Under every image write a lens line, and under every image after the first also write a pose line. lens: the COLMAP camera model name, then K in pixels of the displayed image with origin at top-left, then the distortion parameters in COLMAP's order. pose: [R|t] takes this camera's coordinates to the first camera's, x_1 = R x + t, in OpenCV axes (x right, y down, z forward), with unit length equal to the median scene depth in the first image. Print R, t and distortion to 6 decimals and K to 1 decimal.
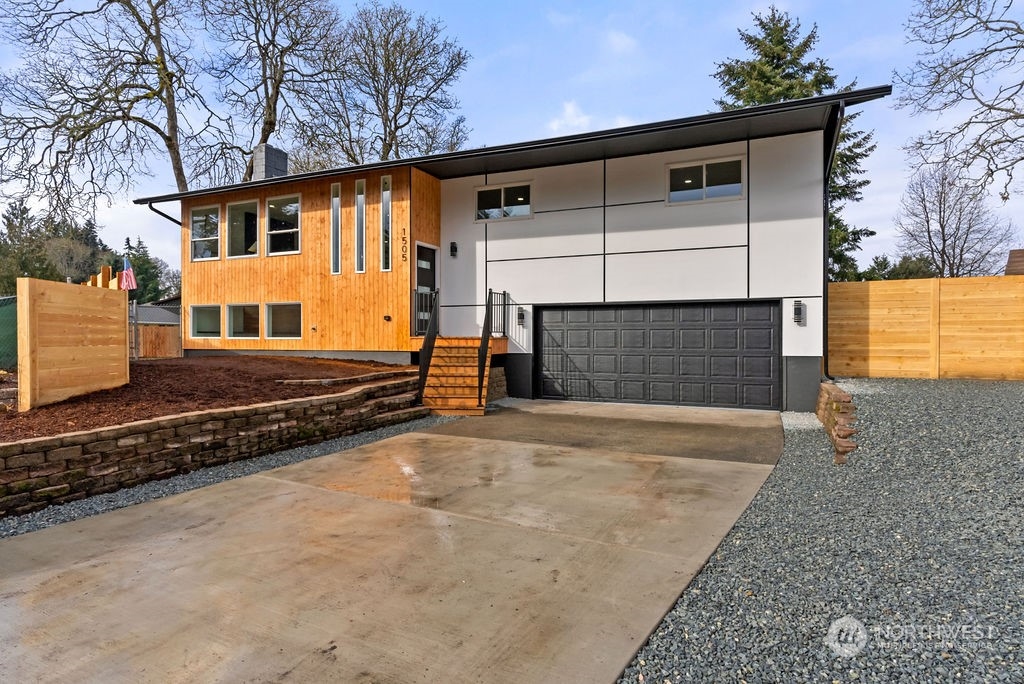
lens RADIAL K [[582.2, 0, 508.3], [0, 582.2, 340.9], [0, 0, 1]] dist [-0.000979, -0.001119]
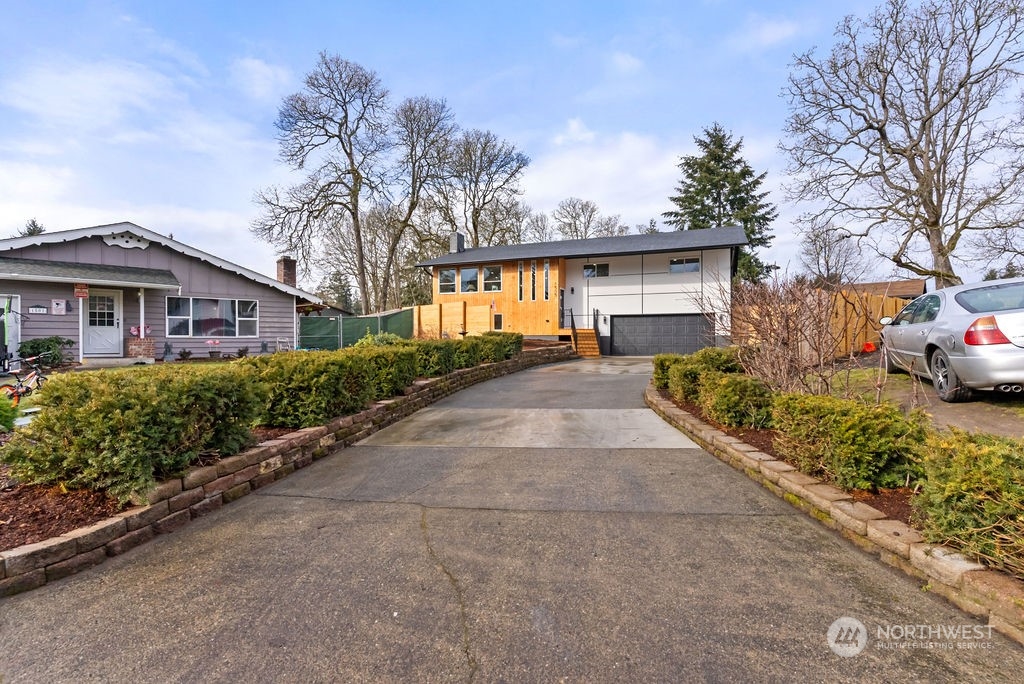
lens RADIAL K [[487.8, 0, 516.9], [0, 487.8, 339.2], [0, 0, 1]] dist [0.002578, -0.000009]
pose [[0.999435, -0.001622, 0.033573, -0.356641], [0.001811, 0.999983, -0.005610, 0.040194], [-0.033563, 0.005668, 0.999421, -0.842096]]
